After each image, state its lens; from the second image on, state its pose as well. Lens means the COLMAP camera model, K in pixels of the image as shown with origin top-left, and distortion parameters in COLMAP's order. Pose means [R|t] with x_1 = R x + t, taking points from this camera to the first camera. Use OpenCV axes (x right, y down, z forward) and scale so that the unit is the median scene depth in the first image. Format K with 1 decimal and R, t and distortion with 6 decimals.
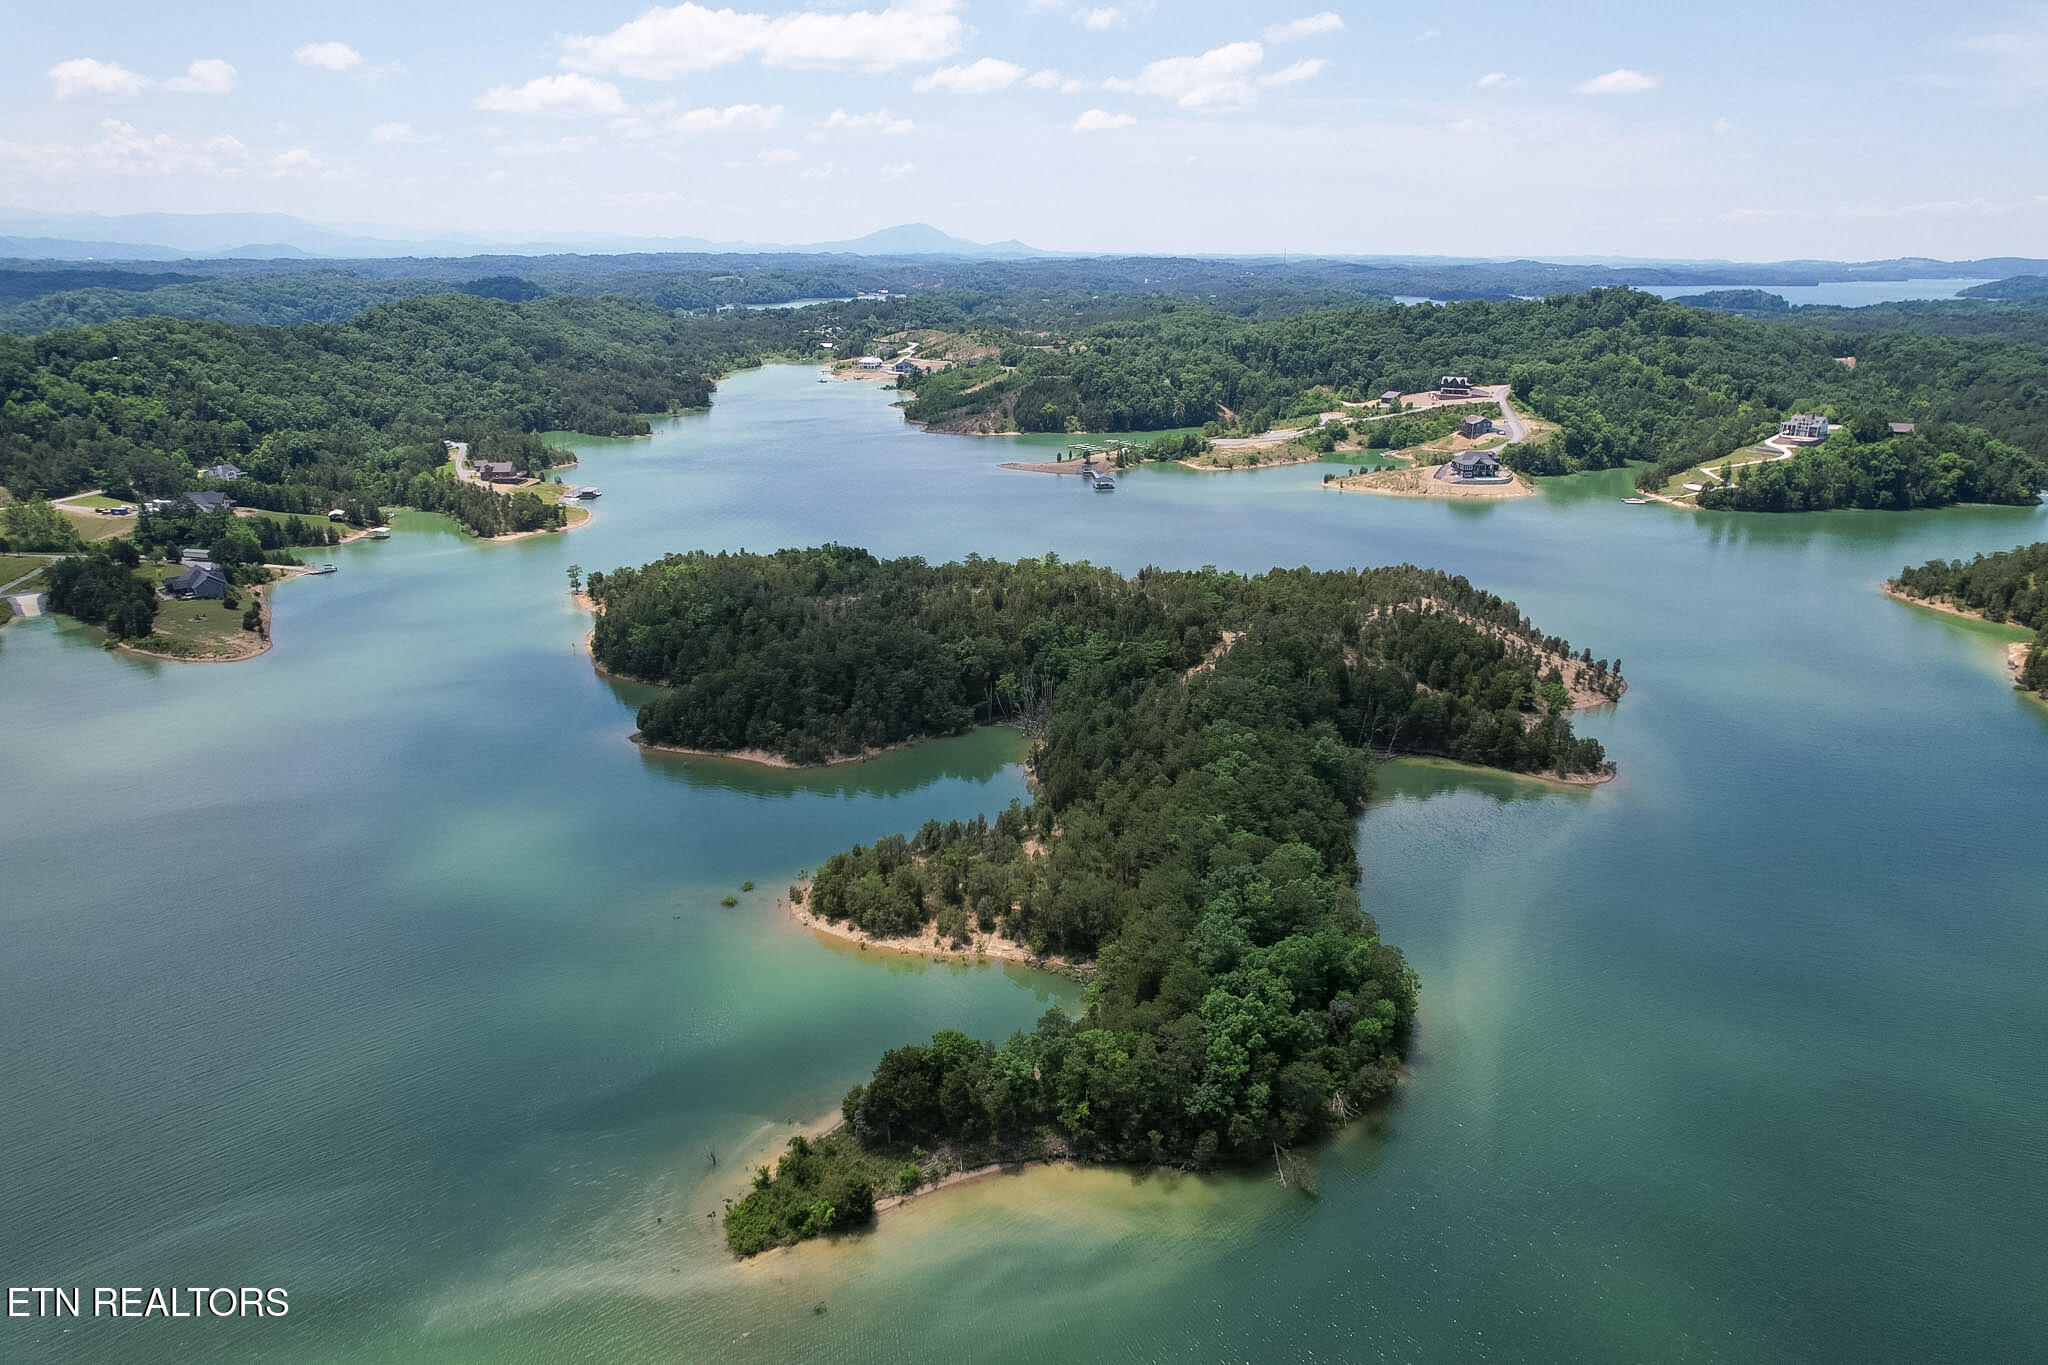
lens RADIAL K [[1313.3, 0, 1036.5], [0, 1313.3, 673.4], [0, 0, 1]] dist [-0.073518, 0.068869]
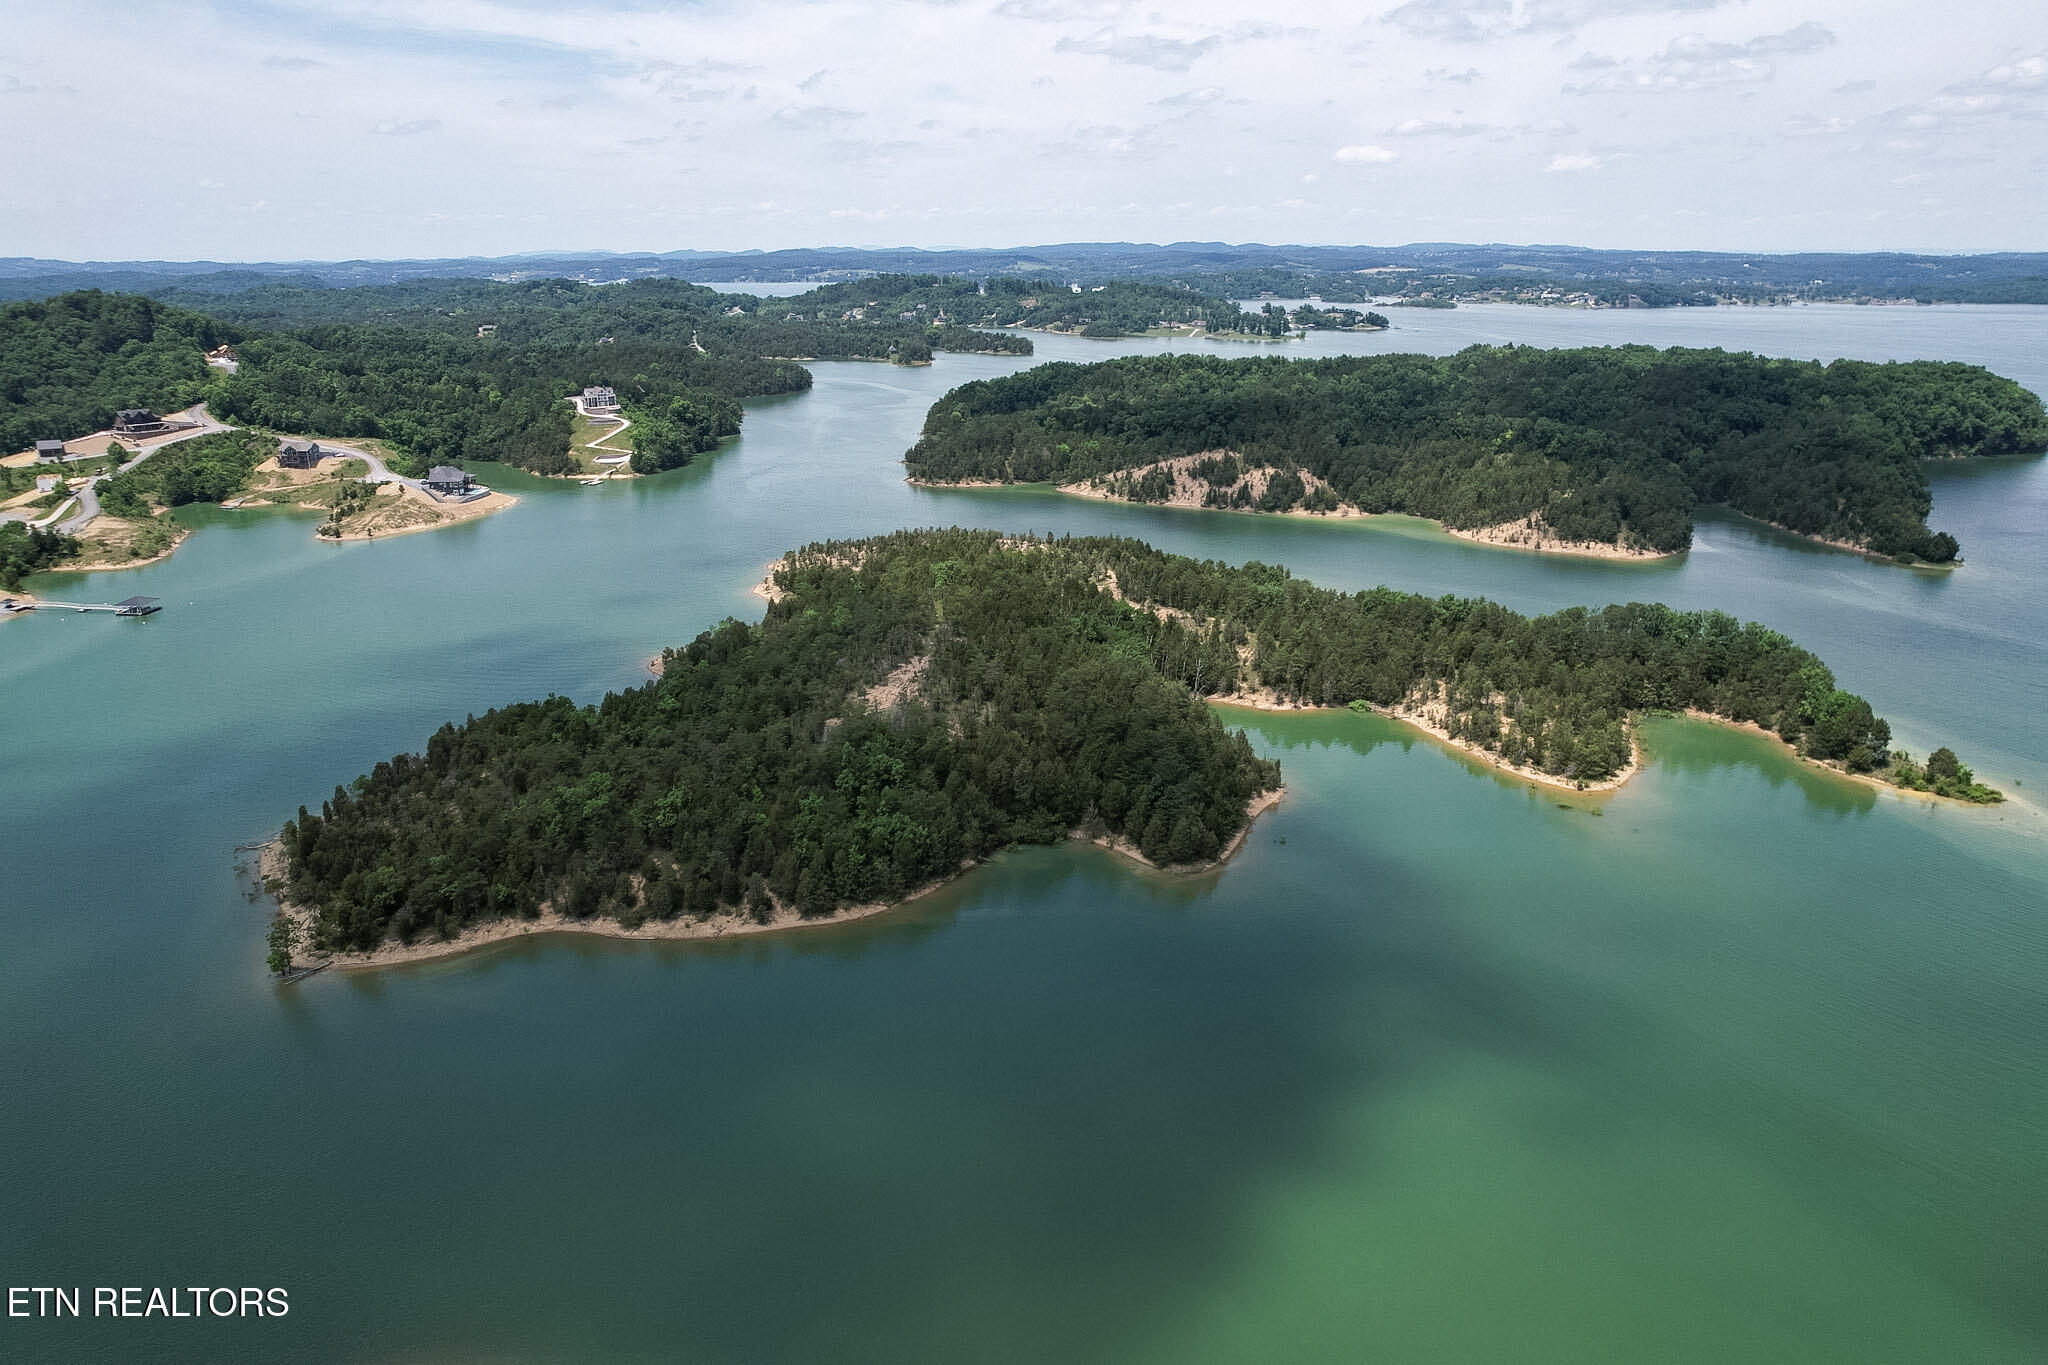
lens RADIAL K [[1313.3, 0, 1028.6], [0, 1313.3, 675.5], [0, 0, 1]] dist [-0.073518, 0.068869]
pose [[0.175210, -0.310010, 0.934449, -0.440008], [0.308937, 0.918505, 0.246794, -0.120117], [-0.934804, 0.245445, 0.256705, 0.373375]]
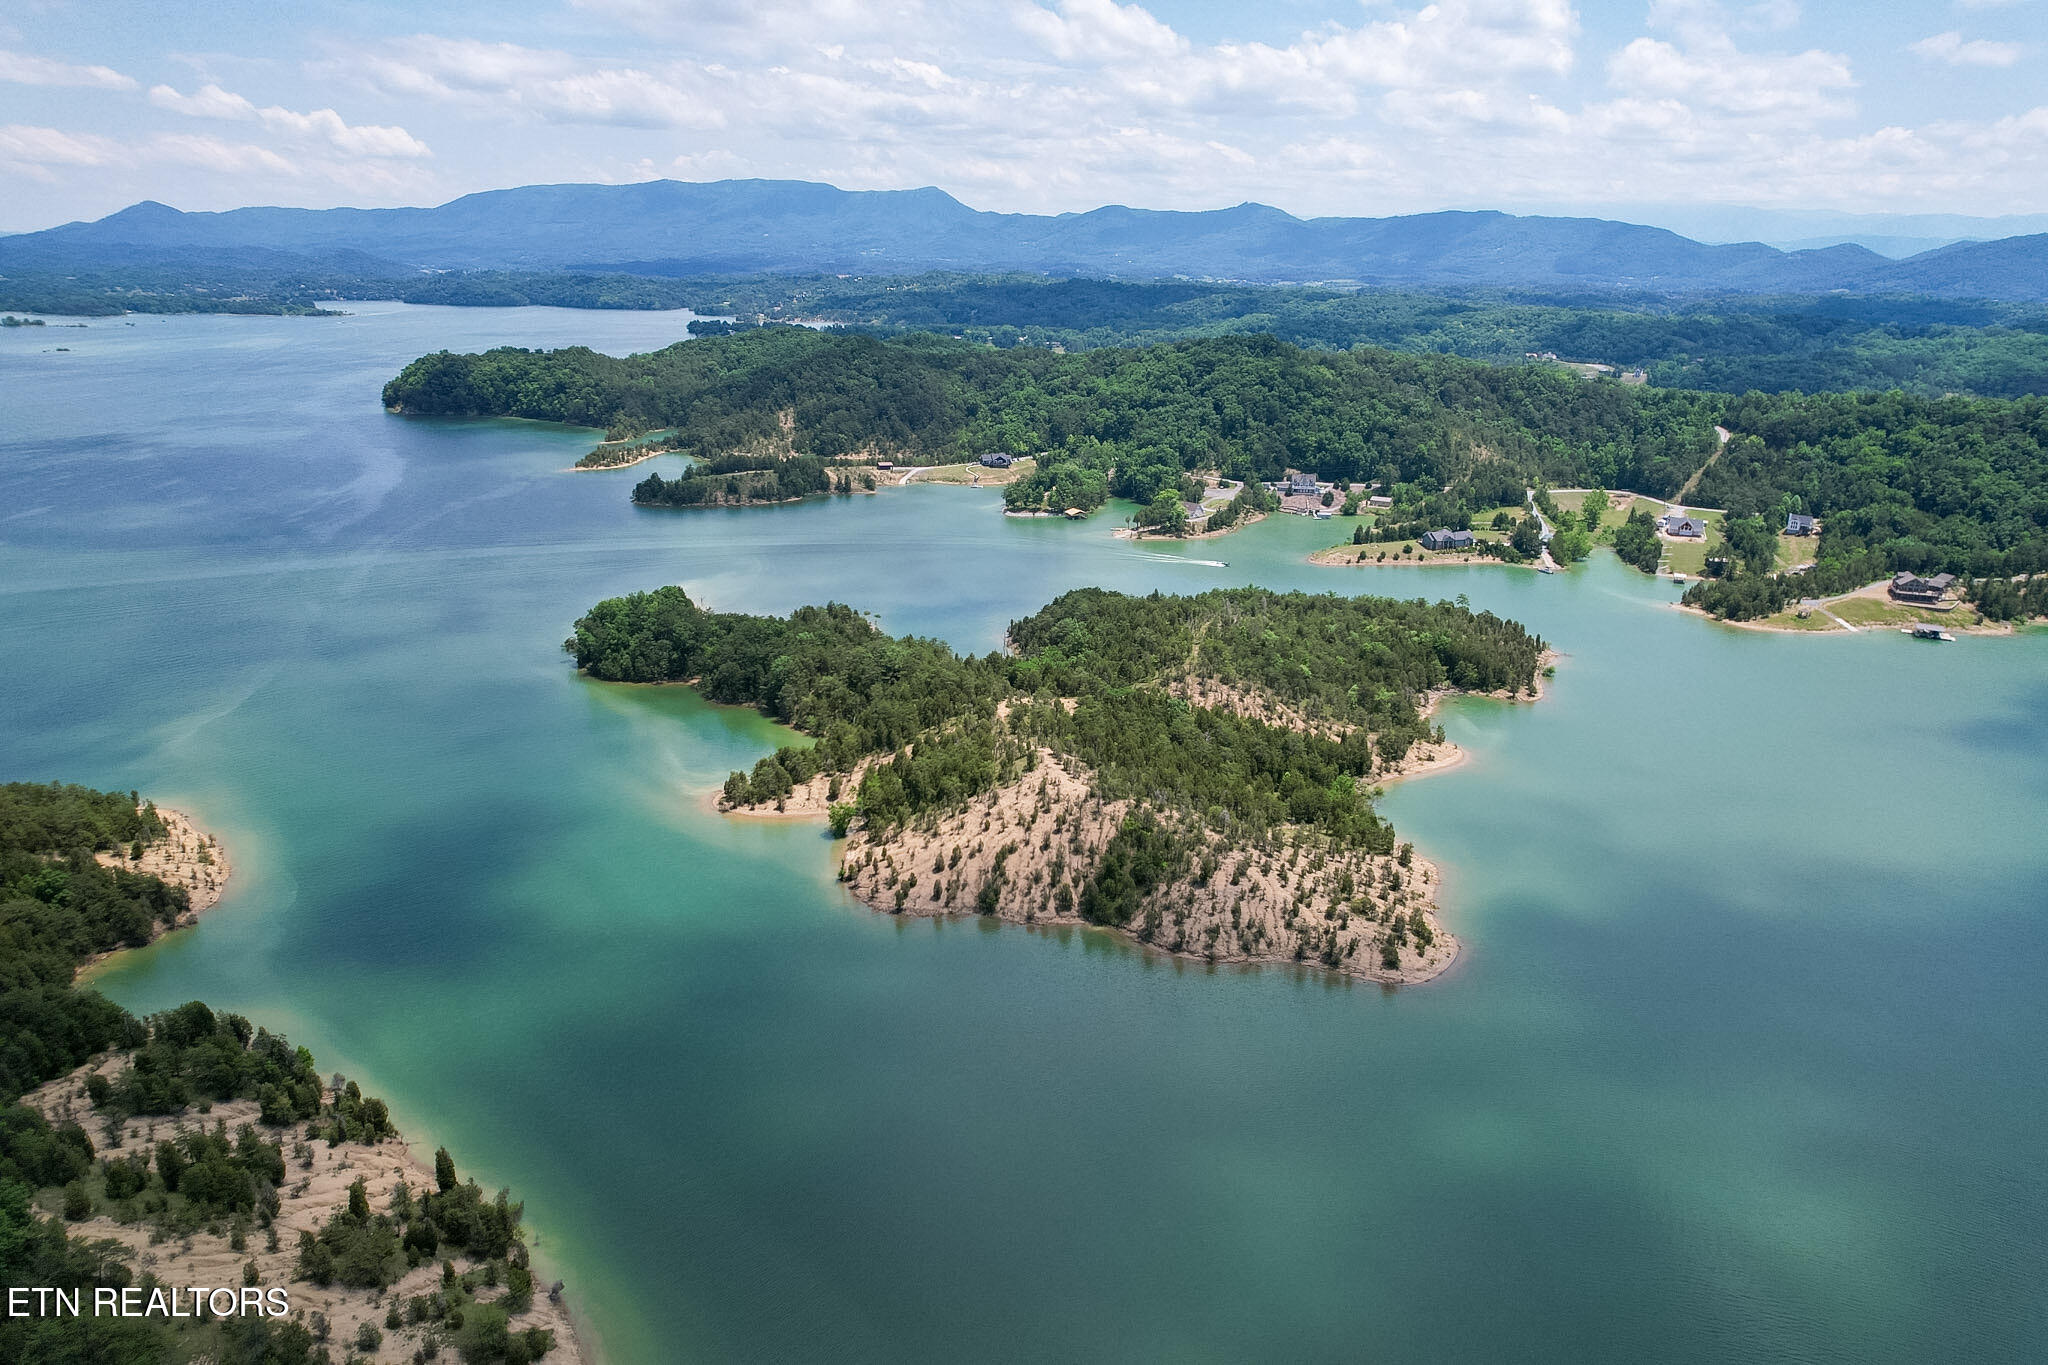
lens RADIAL K [[1313.3, 0, 1030.4], [0, 1313.3, 684.6], [0, 0, 1]] dist [-0.073518, 0.068869]
pose [[-0.385118, 0.280761, -0.879123, 0.543858], [-0.302537, 0.861550, 0.407681, -0.235018], [0.871869, 0.422973, -0.246858, 0.605255]]
